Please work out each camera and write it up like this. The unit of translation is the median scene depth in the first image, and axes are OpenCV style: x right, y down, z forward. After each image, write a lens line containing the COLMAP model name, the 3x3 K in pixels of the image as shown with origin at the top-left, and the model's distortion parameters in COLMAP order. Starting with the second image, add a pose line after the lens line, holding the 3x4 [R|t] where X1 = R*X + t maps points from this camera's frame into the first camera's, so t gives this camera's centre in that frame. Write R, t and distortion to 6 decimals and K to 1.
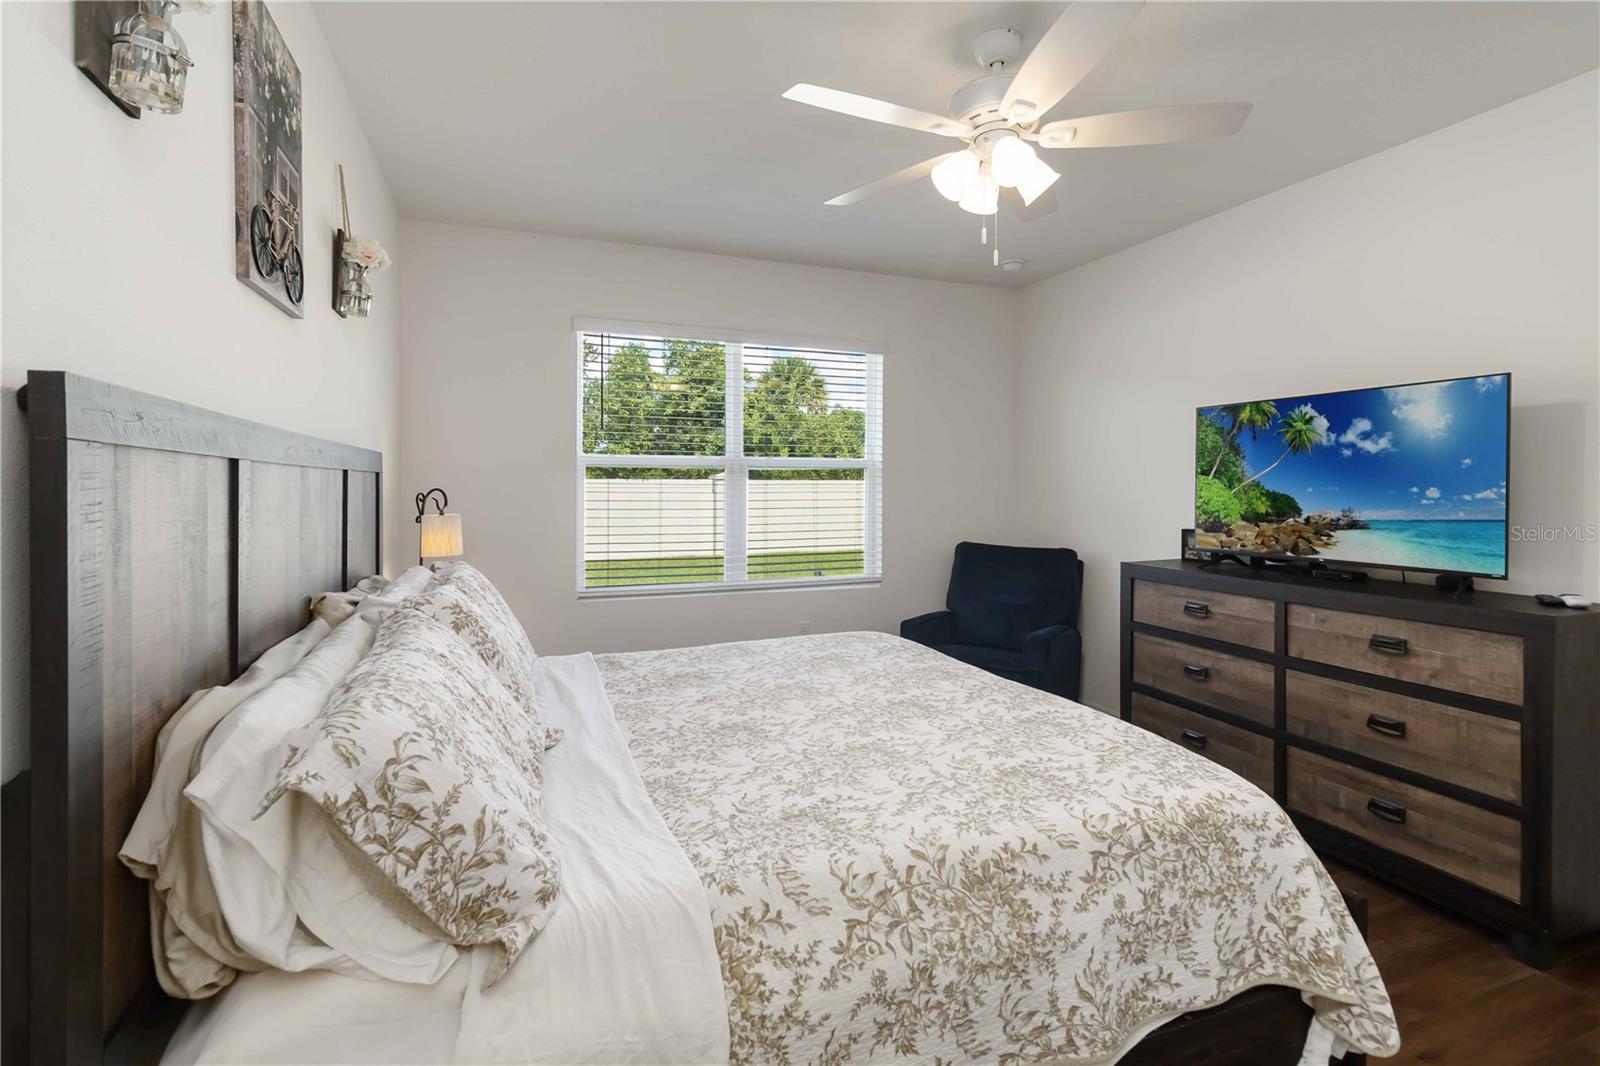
lens RADIAL K [[743.8, 0, 801.0], [0, 743.8, 489.4], [0, 0, 1]] dist [0.006358, 0.000438]
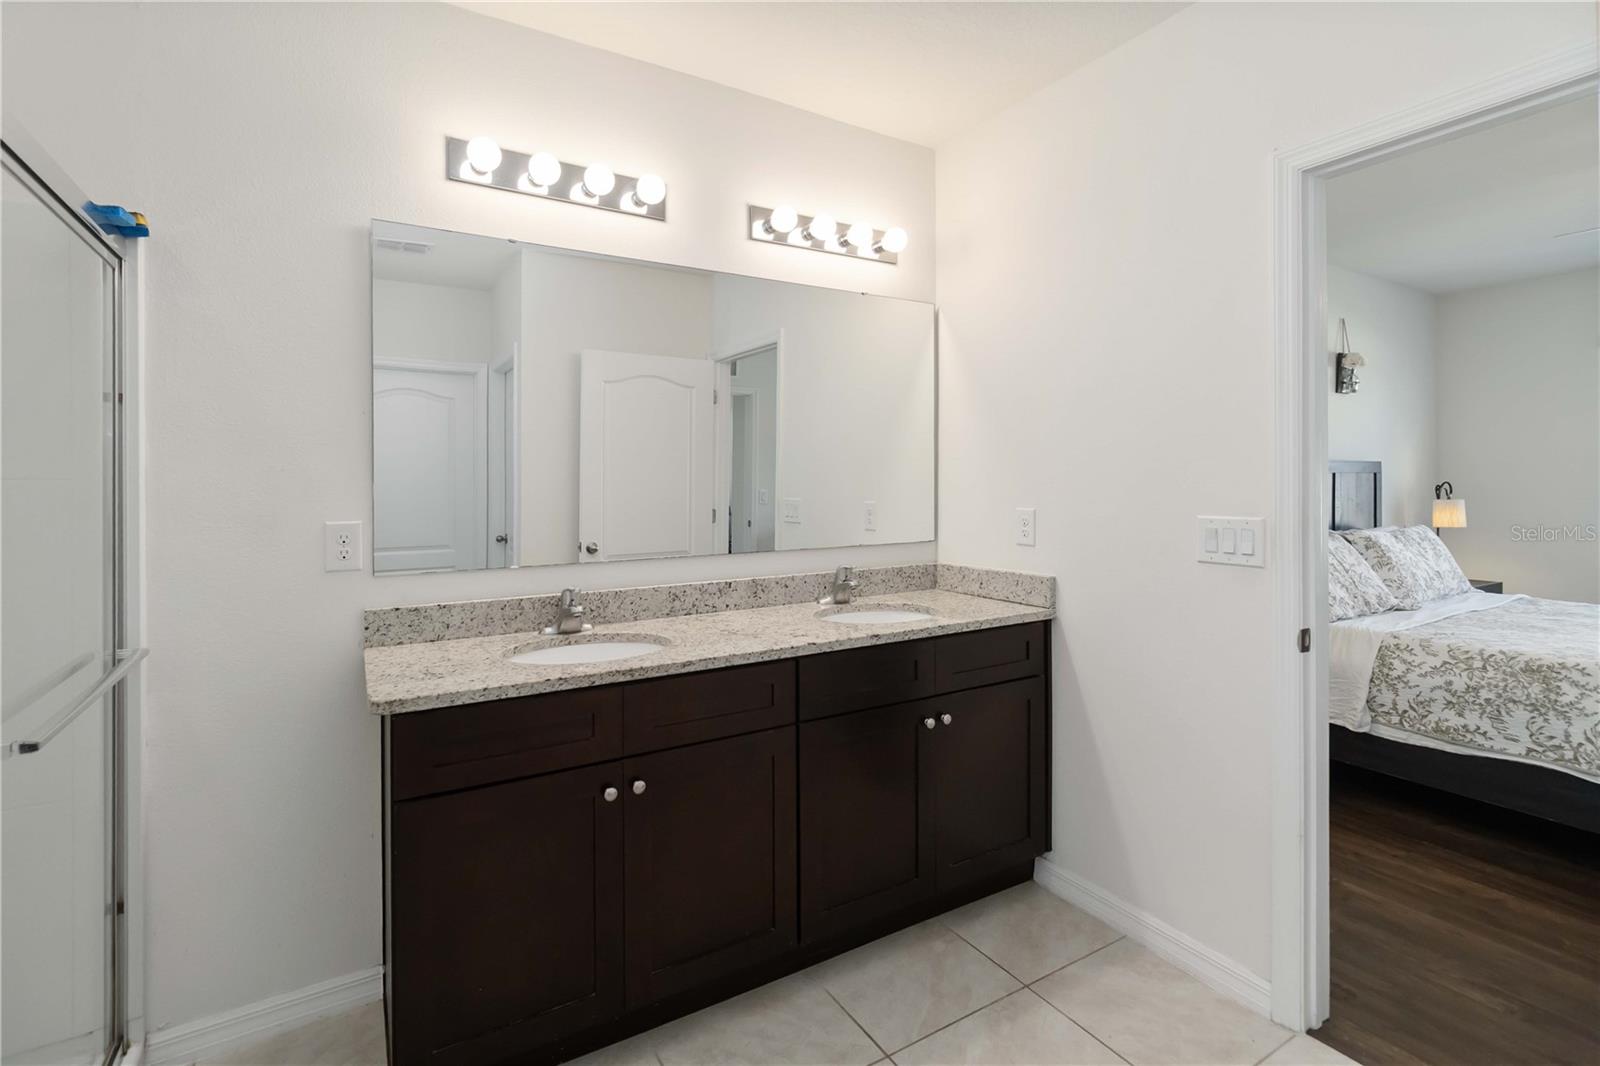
lens RADIAL K [[743.8, 0, 801.0], [0, 743.8, 489.4], [0, 0, 1]] dist [0.006358, 0.000438]
pose [[0.172209, 0.008755, -0.985022, 0.866579], [-0.004289, 0.999958, 0.008138, 0.008455], [0.985051, 0.002823, 0.172239, -0.604635]]
